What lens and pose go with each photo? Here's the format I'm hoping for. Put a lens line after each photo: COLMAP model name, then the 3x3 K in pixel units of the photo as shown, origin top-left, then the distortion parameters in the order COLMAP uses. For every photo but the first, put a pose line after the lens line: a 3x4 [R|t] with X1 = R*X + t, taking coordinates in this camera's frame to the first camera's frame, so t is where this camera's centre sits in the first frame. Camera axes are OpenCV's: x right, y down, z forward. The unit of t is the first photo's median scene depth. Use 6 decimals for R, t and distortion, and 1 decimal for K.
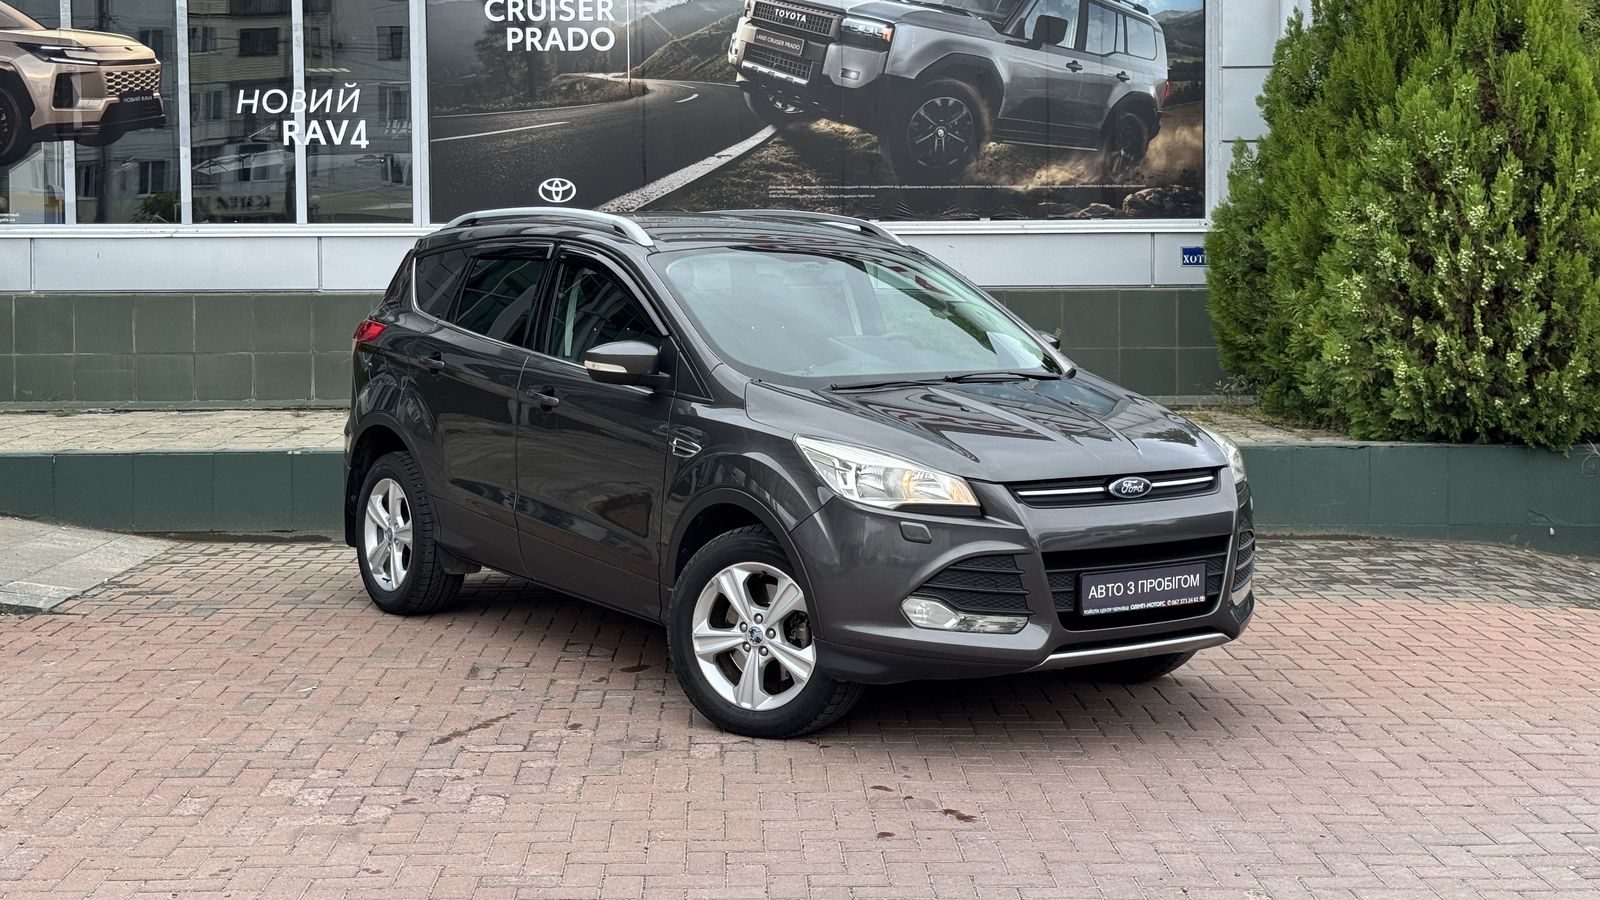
lens RADIAL K [[2177.8, 0, 786.4], [0, 2177.8, 335.4], [0, 0, 1]] dist [0.208573, -0.471355]
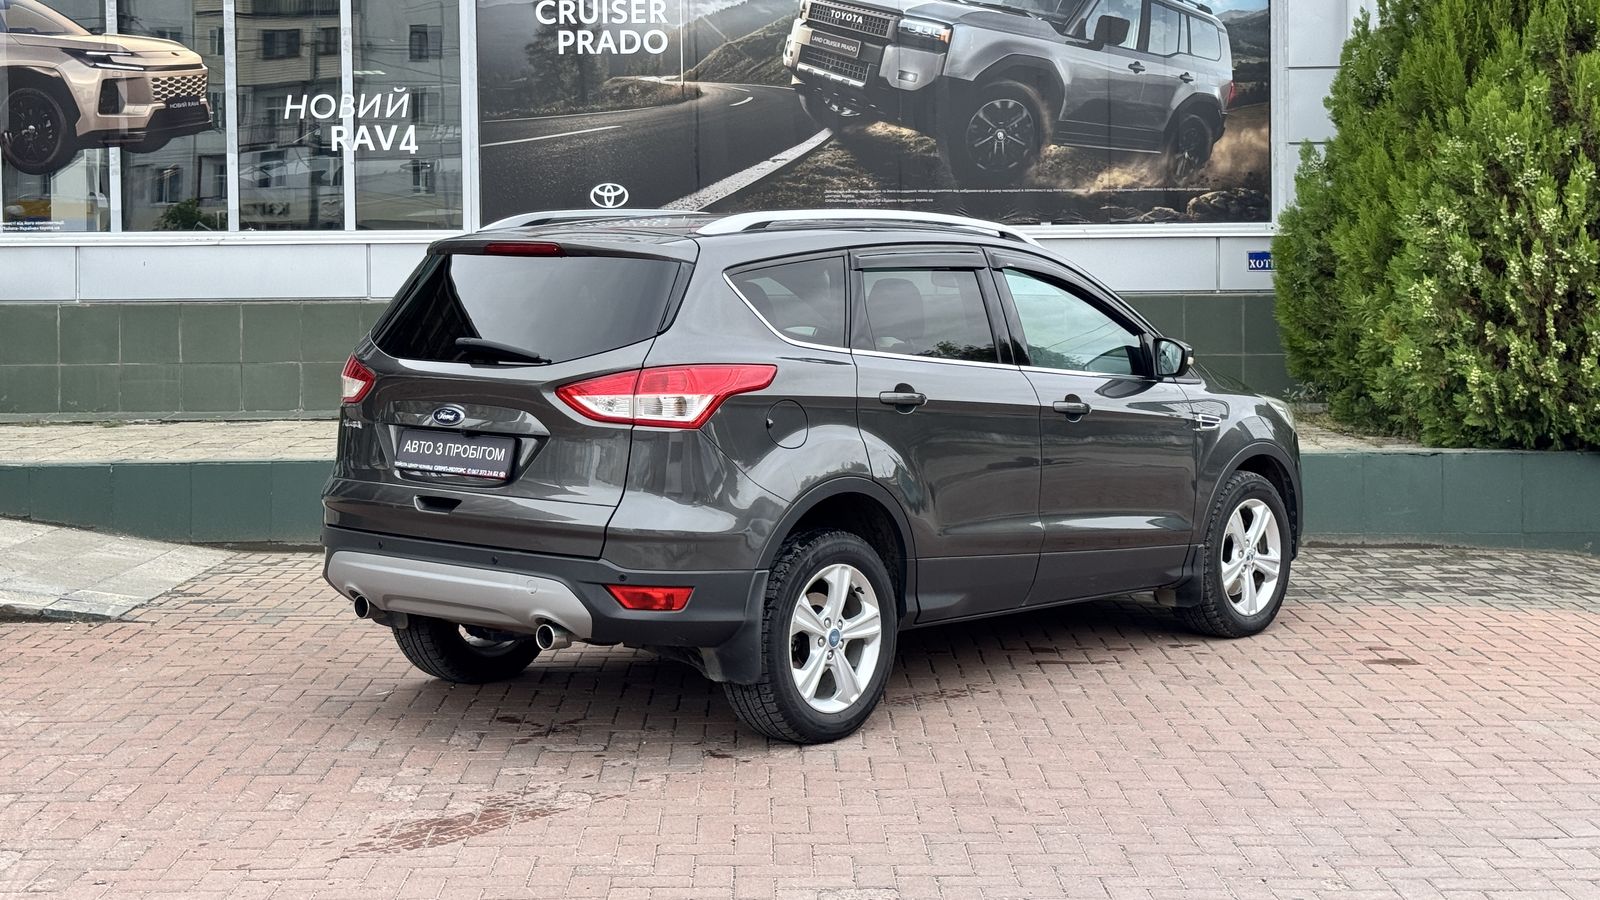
lens RADIAL K [[2282.7, 0, 808.5], [0, 2282.7, 313.0], [0, 0, 1]] dist [0.195484, -0.399723]
pose [[0.999961, -0.002736, -0.008441, -0.007625], [0.002614, 0.999893, -0.014427, 0.001514], [0.008479, 0.014404, 0.999860, -0.028305]]
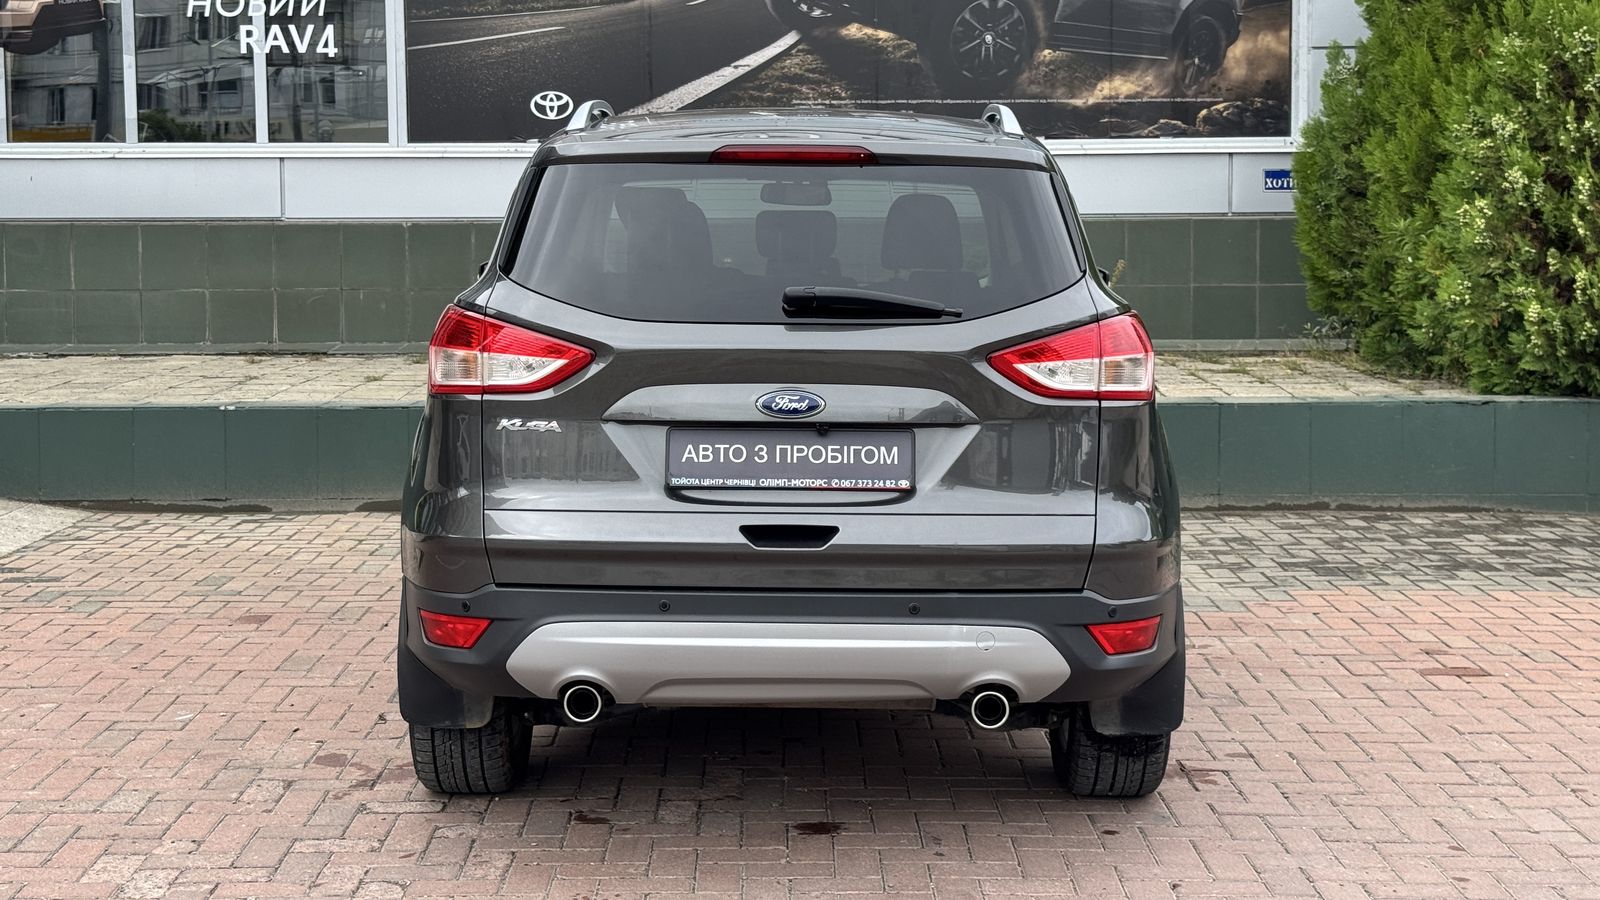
lens RADIAL K [[2253.2, 0, 800.9], [0, 2253.2, 334.9], [0, 0, 1]] dist [0.202894, -0.476148]
pose [[0.999922, 0.000740, -0.012452, 0.007534], [-0.000381, 0.999584, 0.028834, -0.000401], [0.012468, -0.028827, 0.999507, 0.097944]]
